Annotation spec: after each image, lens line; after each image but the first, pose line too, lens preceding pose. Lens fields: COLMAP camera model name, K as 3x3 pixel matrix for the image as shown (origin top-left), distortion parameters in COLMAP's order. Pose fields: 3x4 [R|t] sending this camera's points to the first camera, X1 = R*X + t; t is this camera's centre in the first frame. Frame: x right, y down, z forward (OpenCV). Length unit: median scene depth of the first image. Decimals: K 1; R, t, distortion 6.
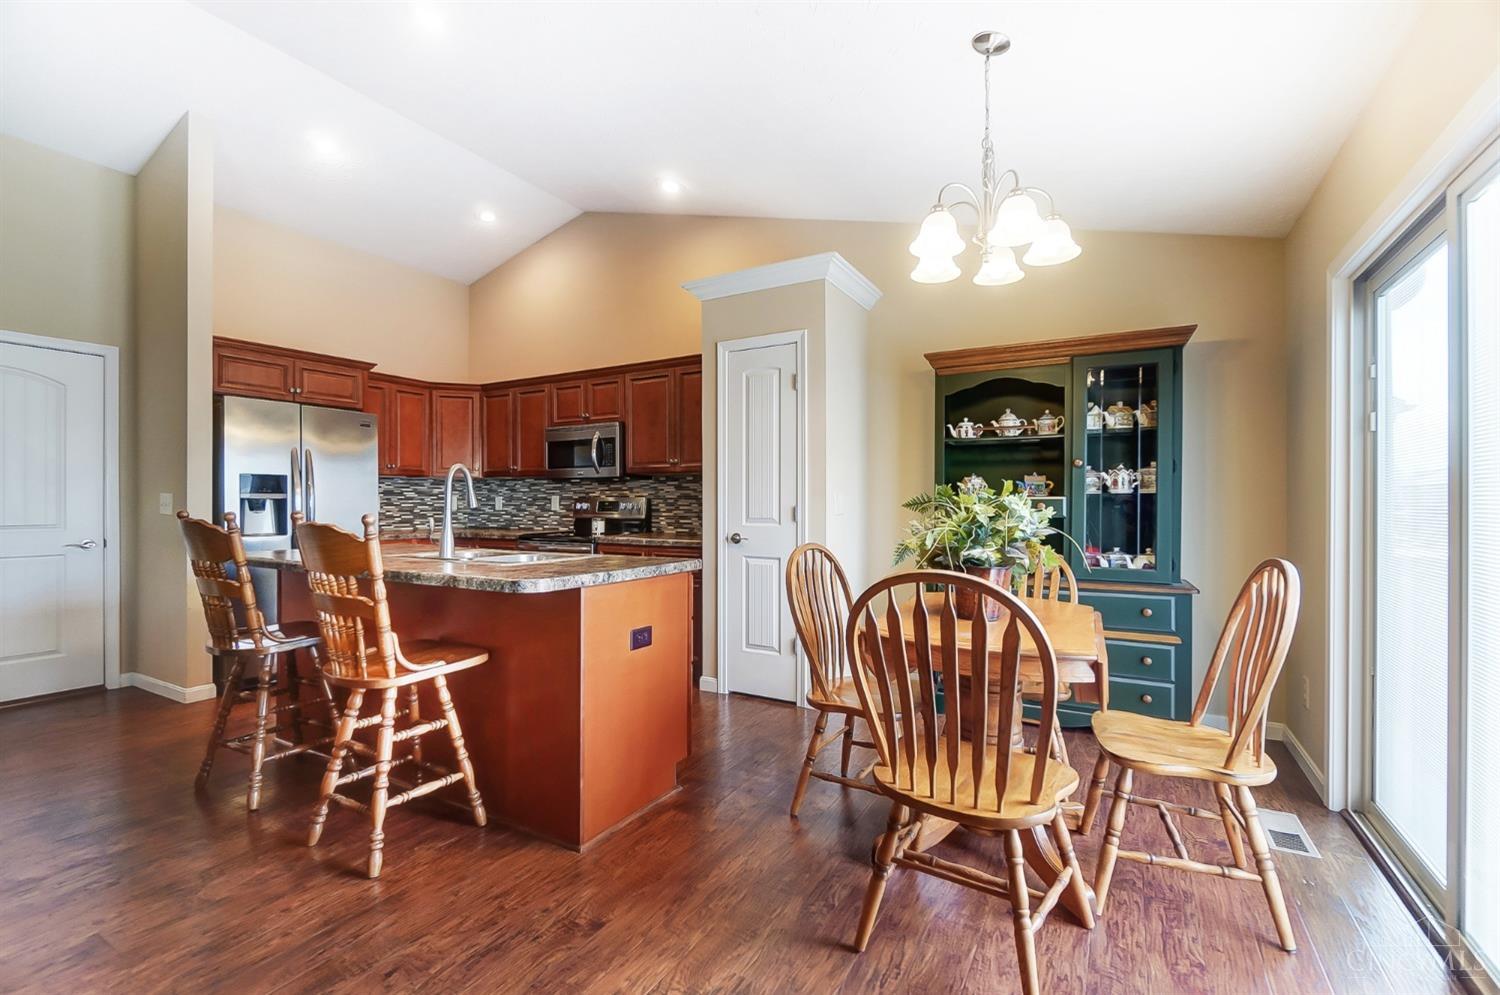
lens RADIAL K [[658.5, 0, 756.8], [0, 658.5, 500.3], [0, 0, 1]] dist [-0.053006, 0.022578]
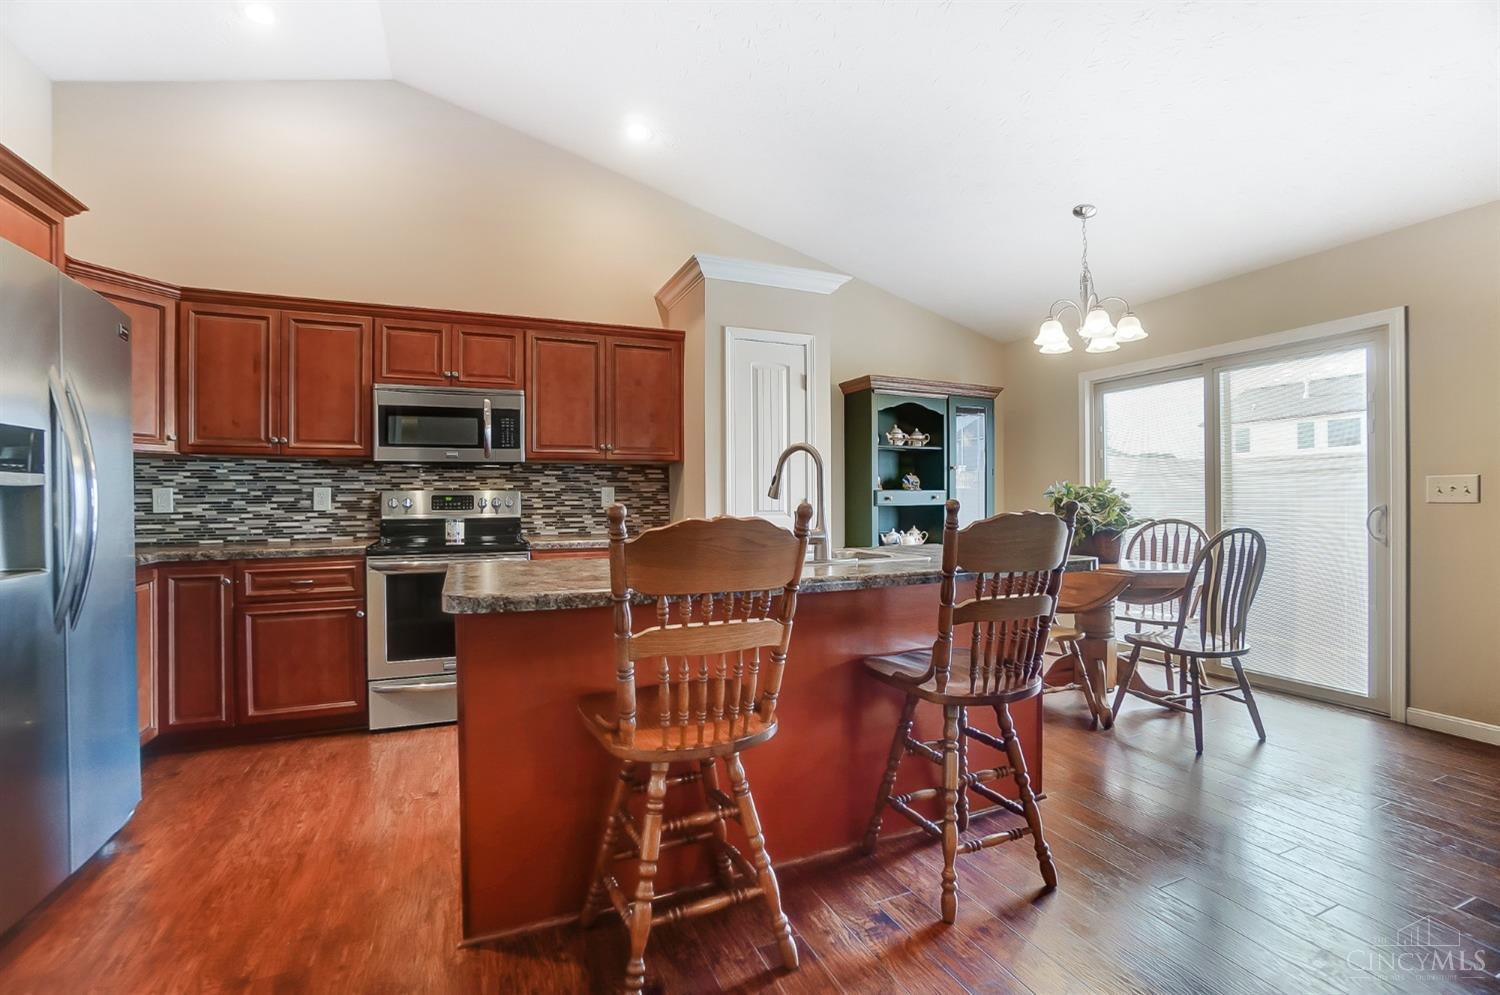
lens RADIAL K [[658.5, 0, 756.8], [0, 658.5, 500.3], [0, 0, 1]] dist [-0.053006, 0.022578]
pose [[0.603856, -0.003588, 0.797085, -0.620318], [0.005906, 0.999983, 0.000027, 0.009137], [-0.797072, 0.004692, 0.603867, 0.305595]]
